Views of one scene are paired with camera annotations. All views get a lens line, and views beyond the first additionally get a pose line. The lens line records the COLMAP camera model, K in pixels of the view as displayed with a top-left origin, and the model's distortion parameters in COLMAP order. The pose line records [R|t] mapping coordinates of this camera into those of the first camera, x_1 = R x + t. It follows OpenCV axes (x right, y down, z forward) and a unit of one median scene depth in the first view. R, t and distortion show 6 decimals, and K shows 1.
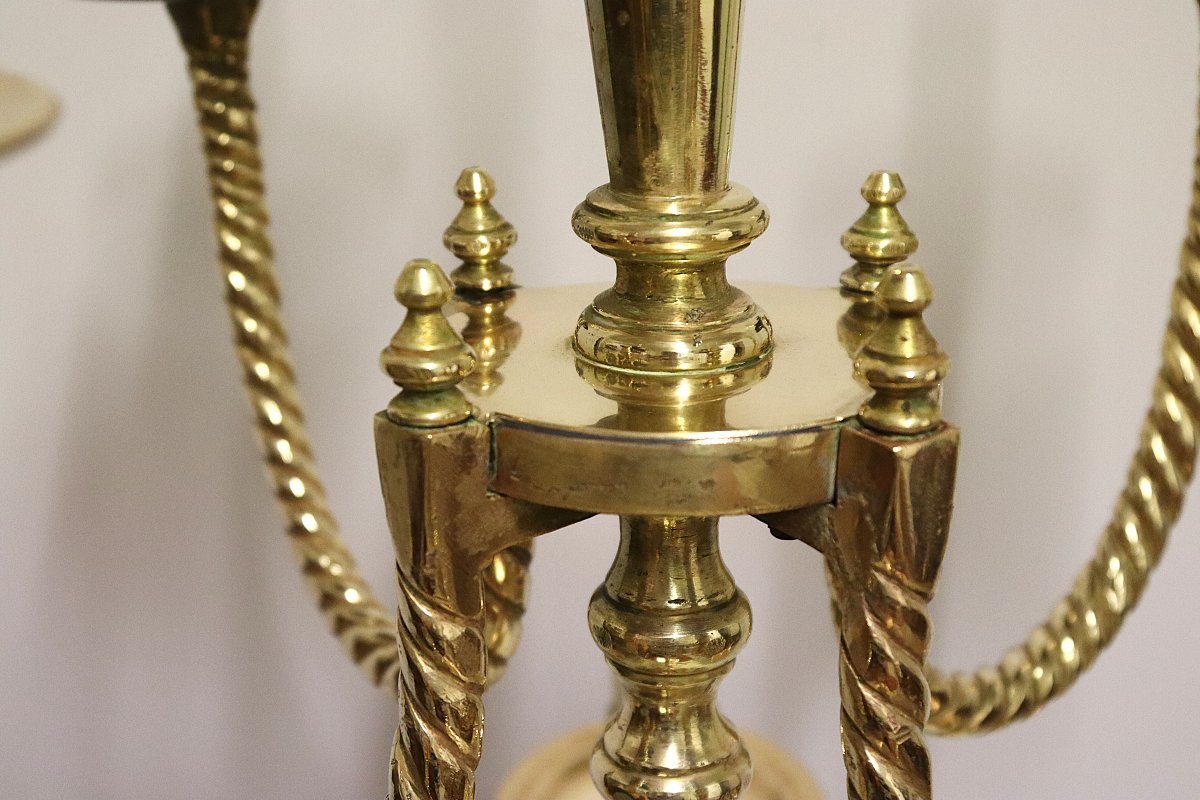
lens RADIAL K [[1820.9, 0, 601.8], [0, 1820.9, 402.4], [0, 0, 1]] dist [0.062899, 0.000000]
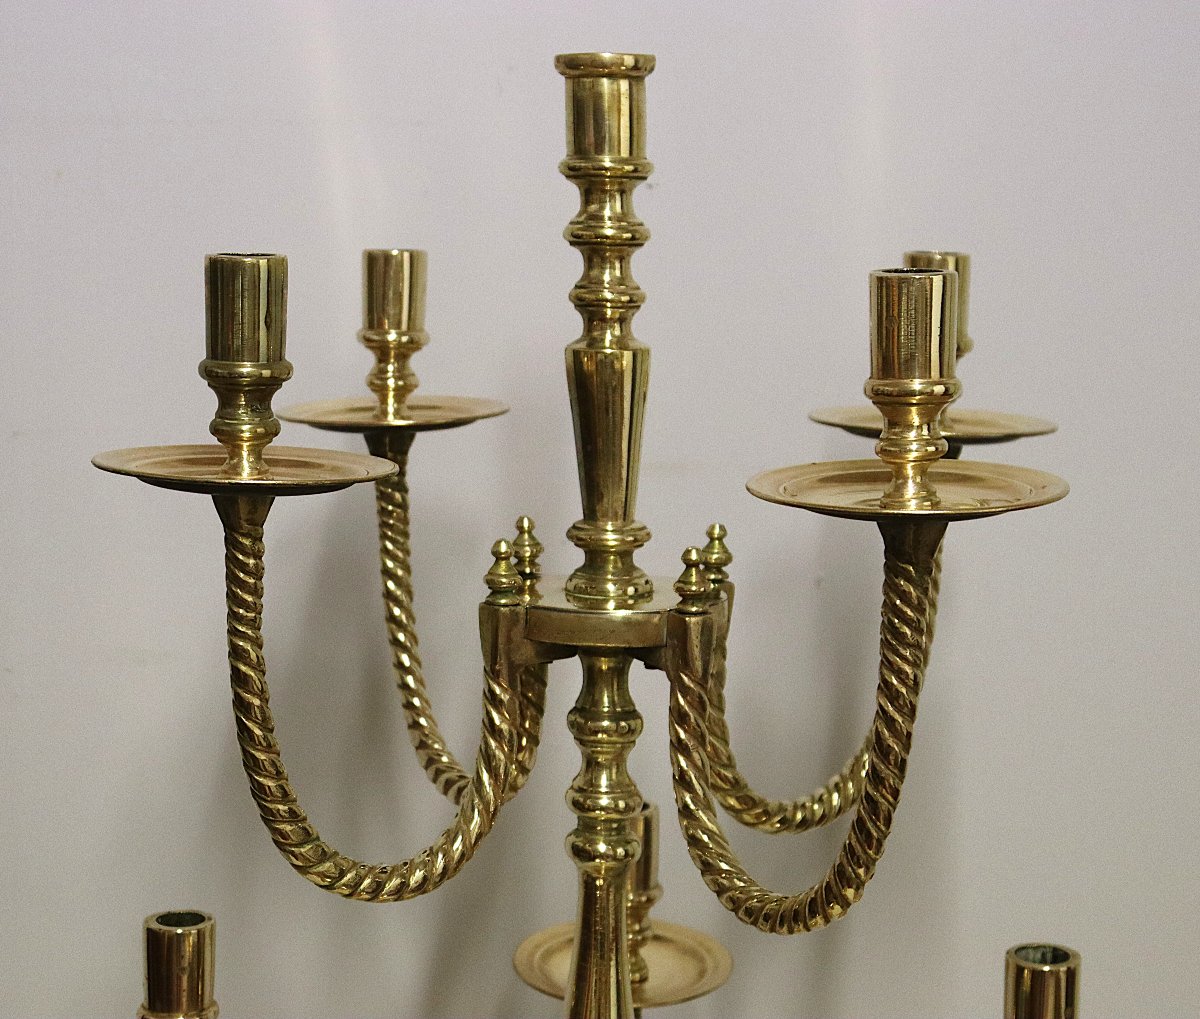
lens RADIAL K [[2545.5, 0, 557.9], [0, 2545.5, 499.7], [0, 0, 1]] dist [-0.027939, 0.000000]
pose [[0.997609, 0.039168, -0.056941, 0.144988], [-0.049579, 0.979591, -0.194789, 0.456679], [0.048150, 0.197147, 0.979191, -2.024478]]
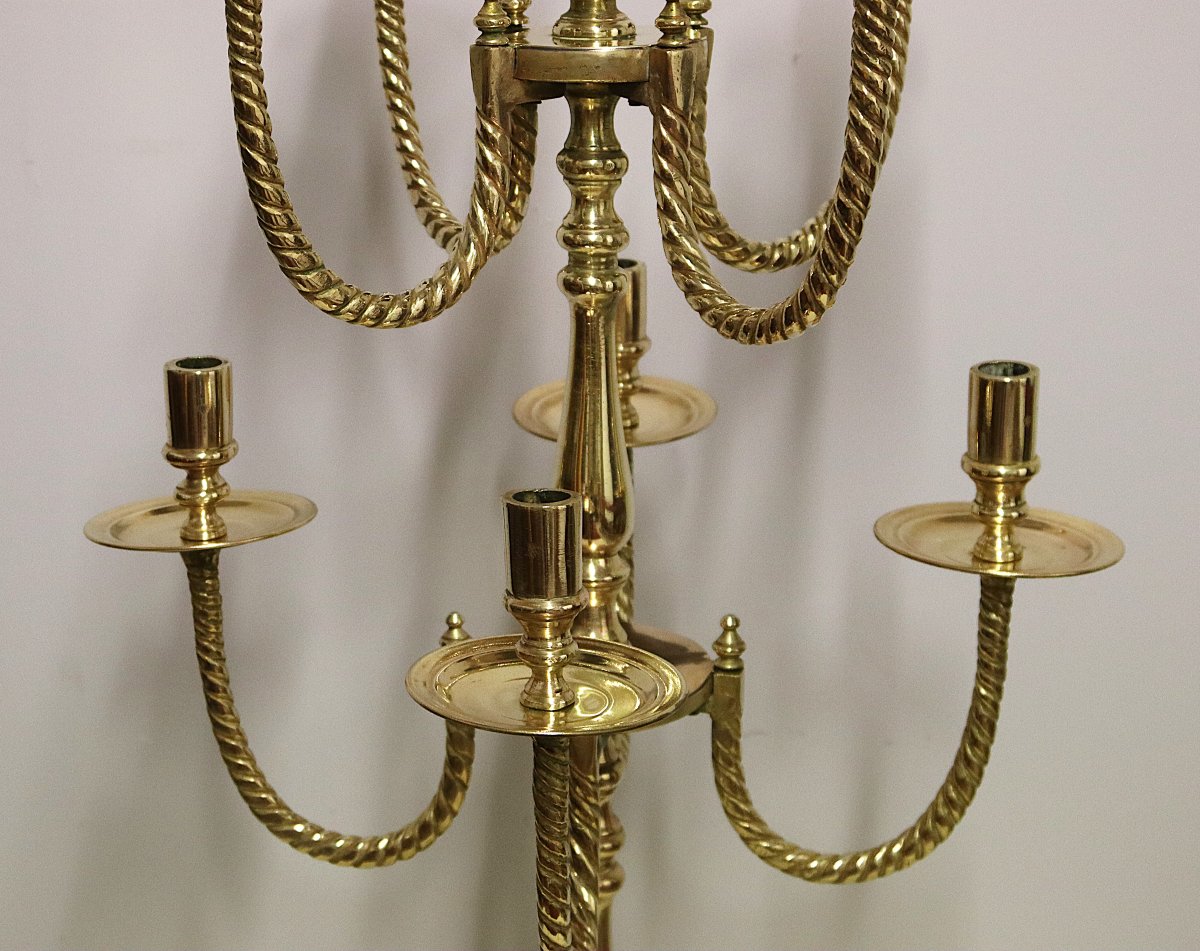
lens RADIAL K [[2366.7, 0, 594.2], [0, 2366.7, 484.4], [0, 0, 1]] dist [-0.032144, 0.000000]
pose [[0.998934, 0.027672, -0.036951, 0.162105], [-0.029081, 0.998849, -0.038151, 0.642468], [0.035853, 0.039185, 0.998589, -1.956778]]
